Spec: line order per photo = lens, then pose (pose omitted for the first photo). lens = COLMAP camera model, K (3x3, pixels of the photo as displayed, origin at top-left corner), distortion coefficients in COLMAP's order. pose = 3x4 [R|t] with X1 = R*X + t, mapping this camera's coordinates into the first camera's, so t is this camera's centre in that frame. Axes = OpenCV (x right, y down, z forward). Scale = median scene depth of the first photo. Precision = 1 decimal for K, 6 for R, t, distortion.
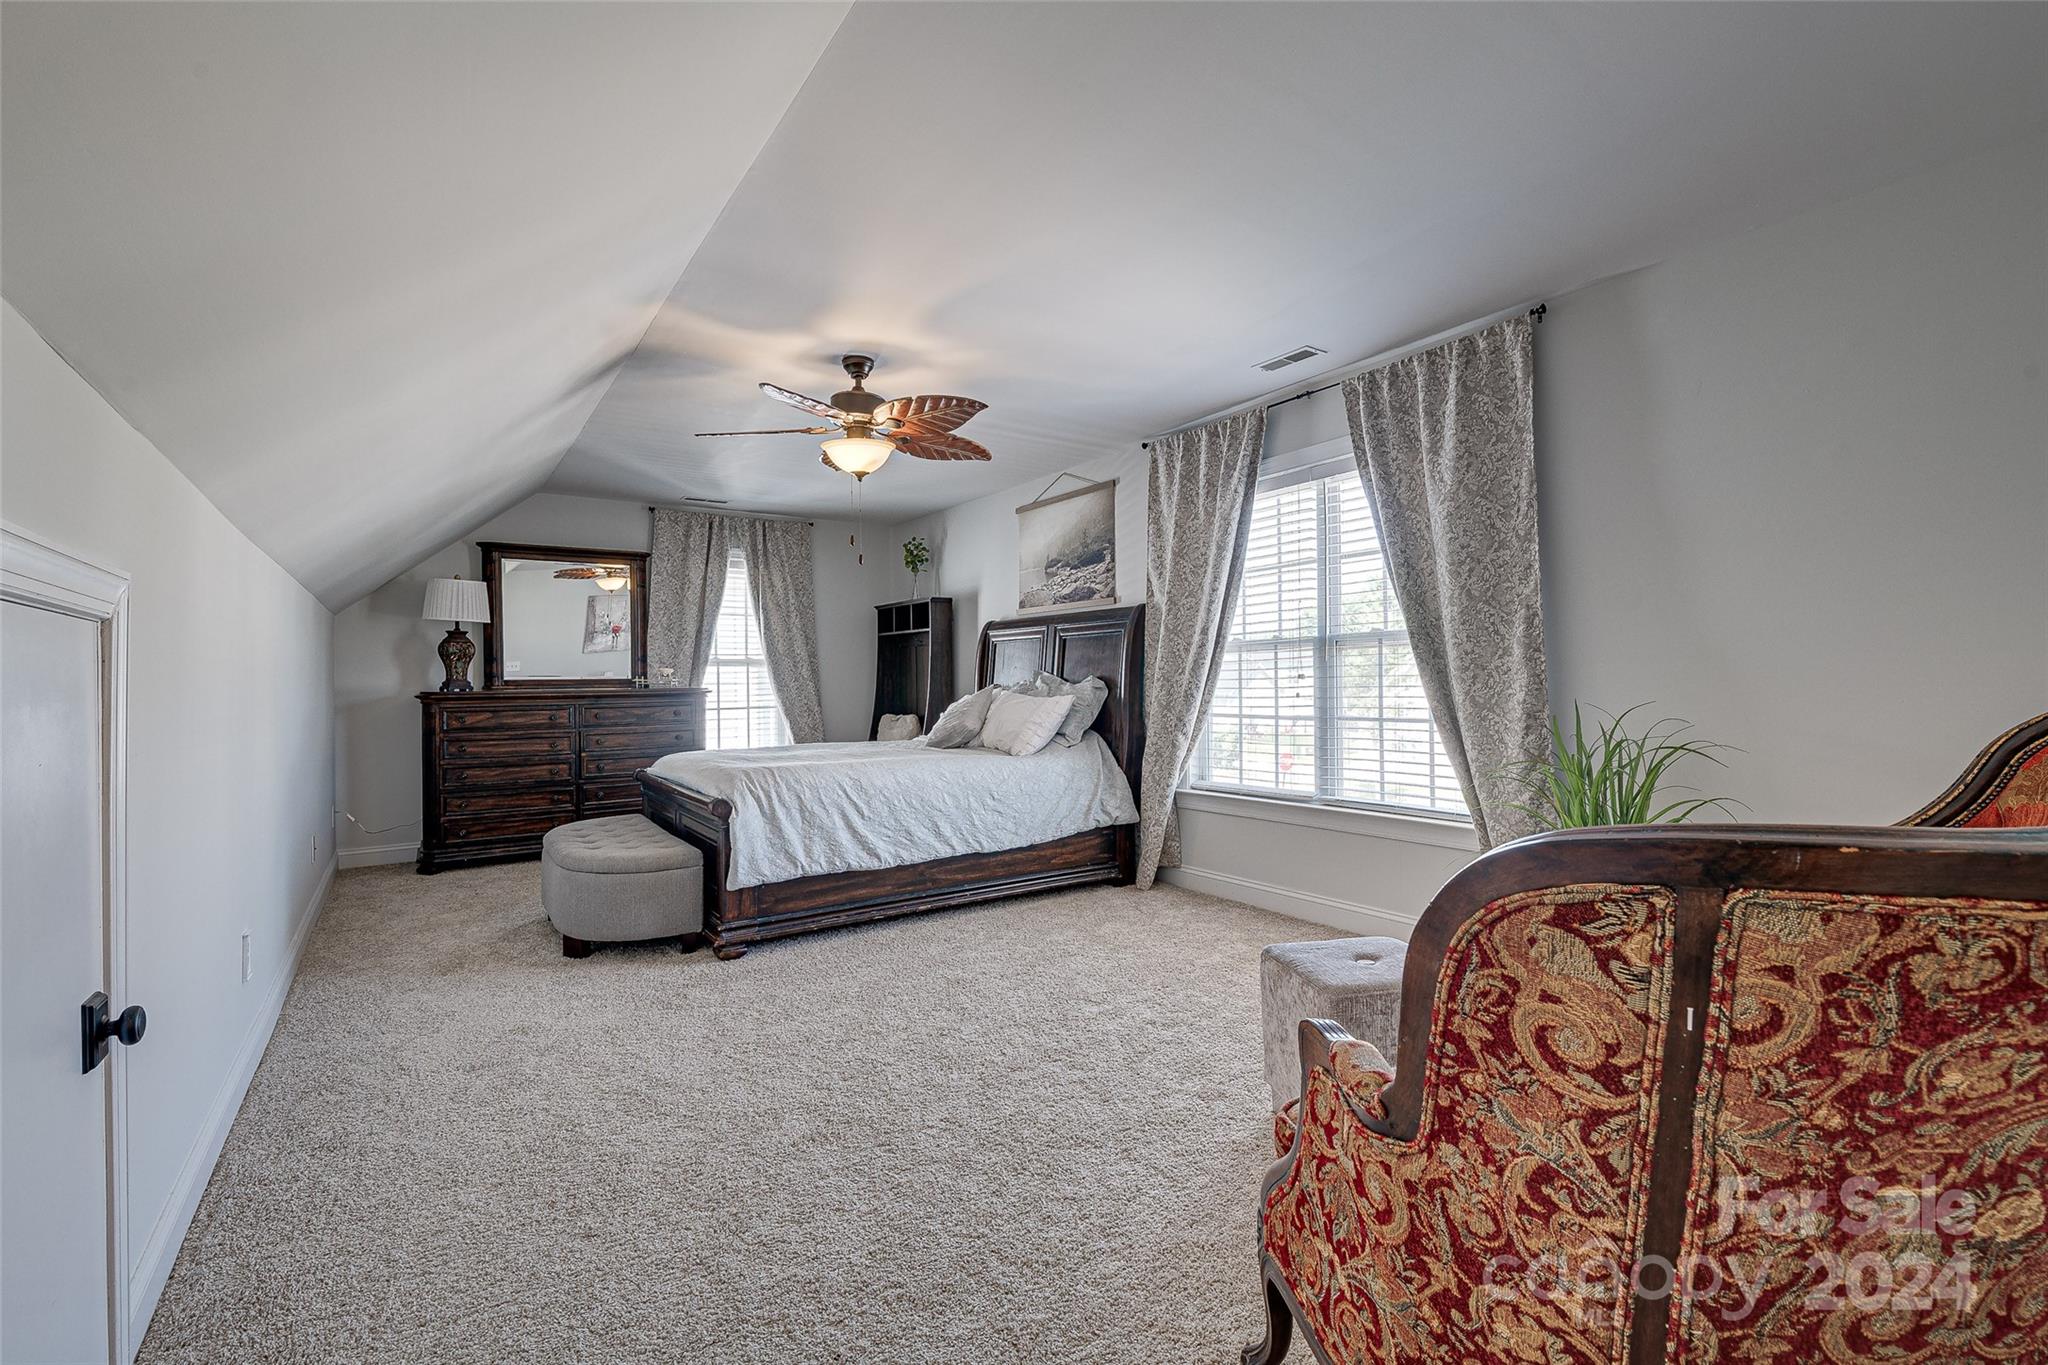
lens RADIAL K [[908.1, 0, 1033.2], [0, 908.1, 688.1], [0, 0, 1]] dist [0.004633, -0.000423]
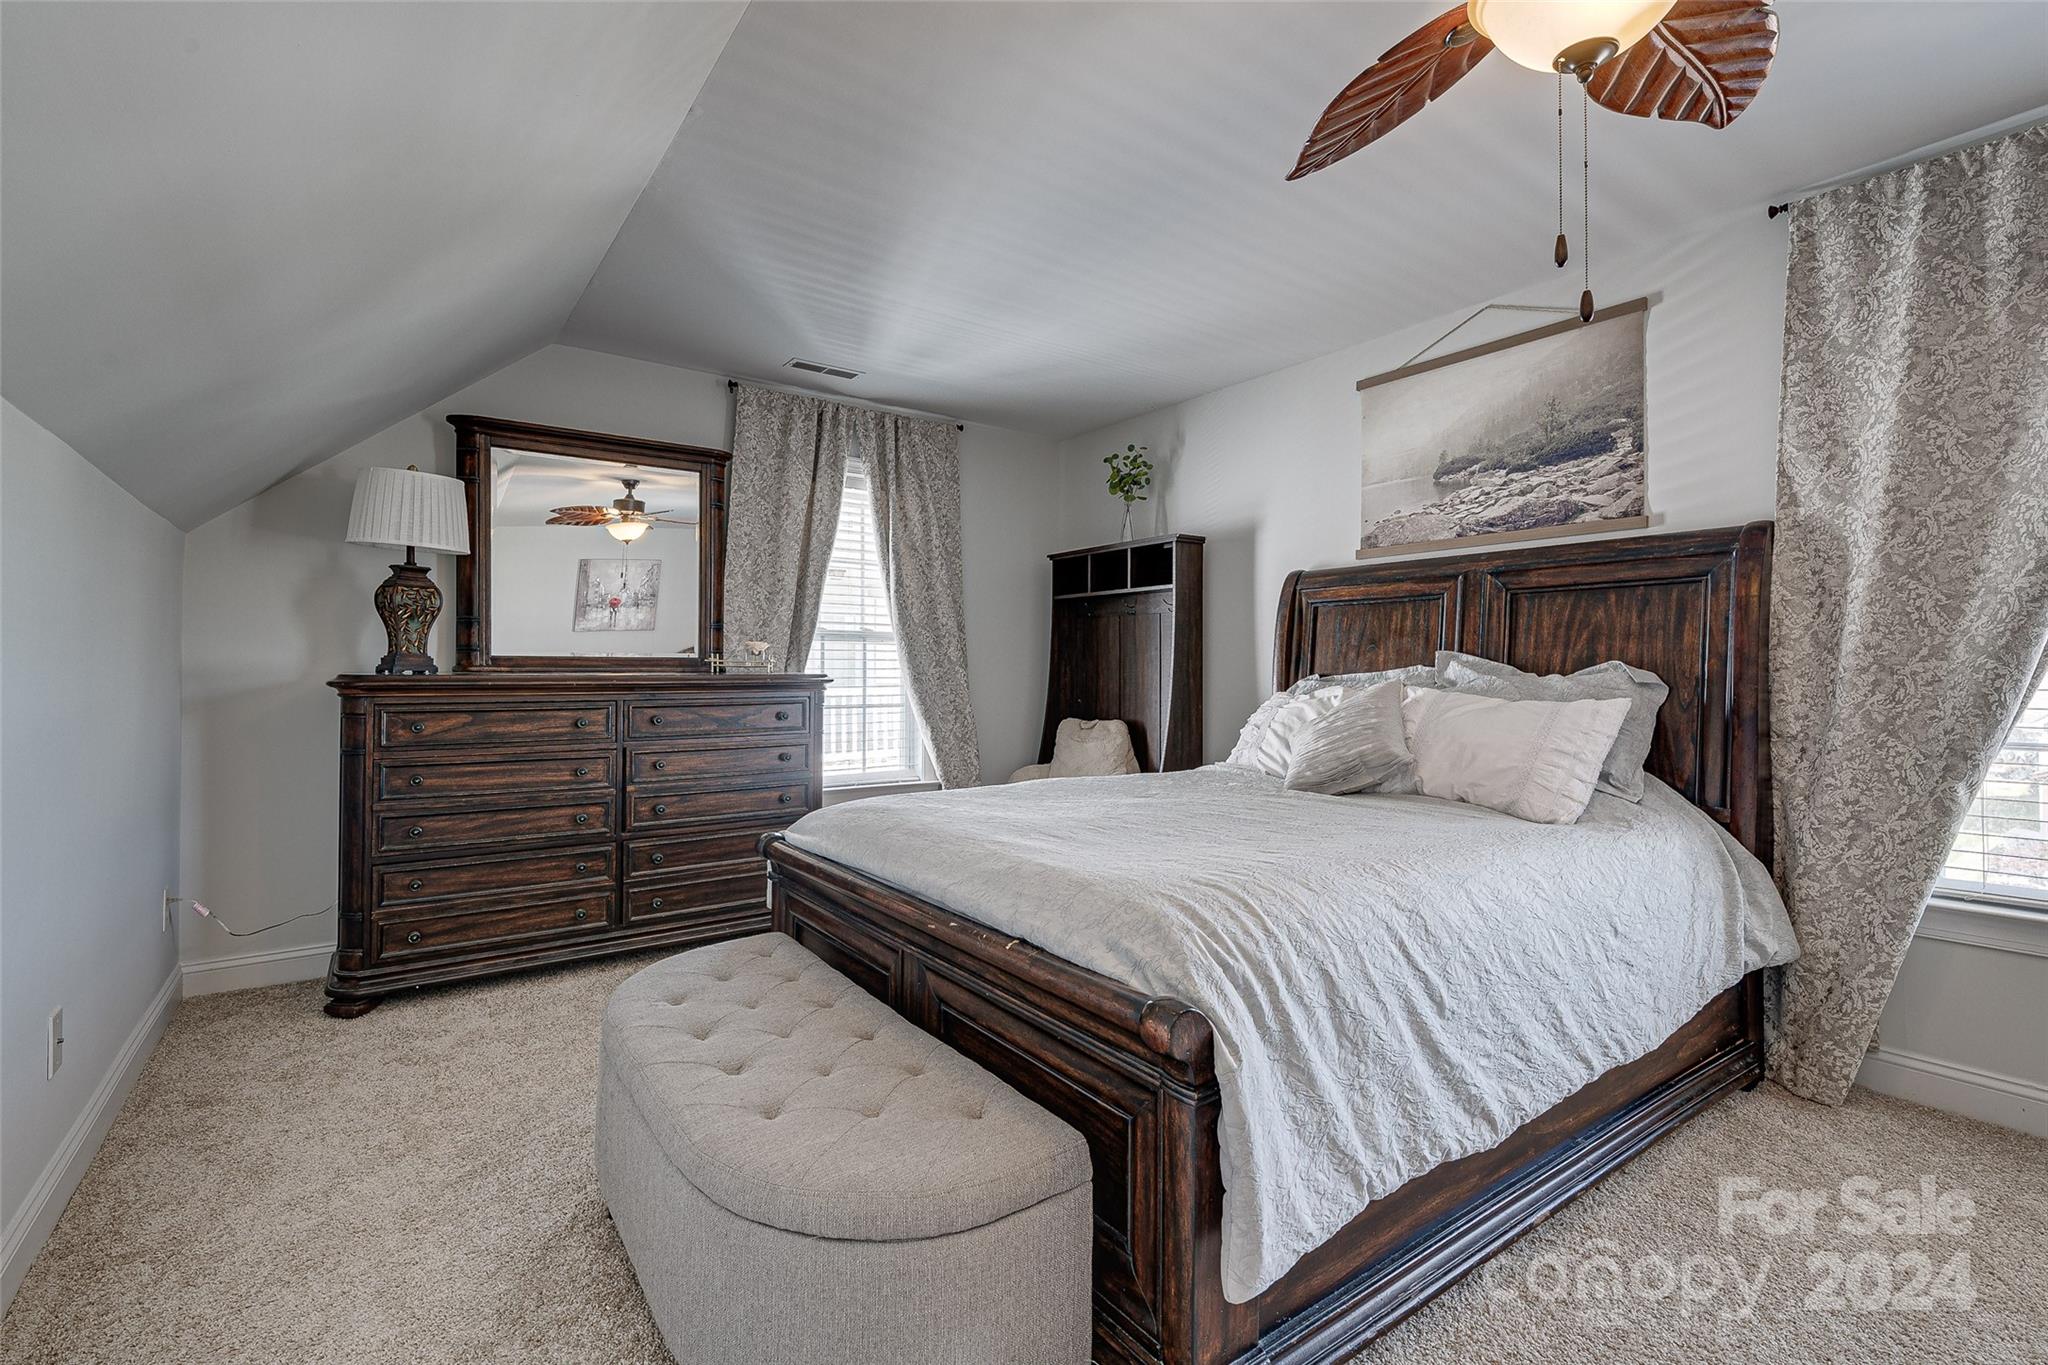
lens RADIAL K [[908.1, 0, 1013.3], [0, 908.1, 672.1], [0, 0, 1]] dist [0.004633, -0.000423]
pose [[0.999793, 0.013986, 0.014754, -0.267042], [-0.013855, 0.999864, -0.008925, 0.001983], [-0.014876, 0.008719, 0.999851, 0.431224]]
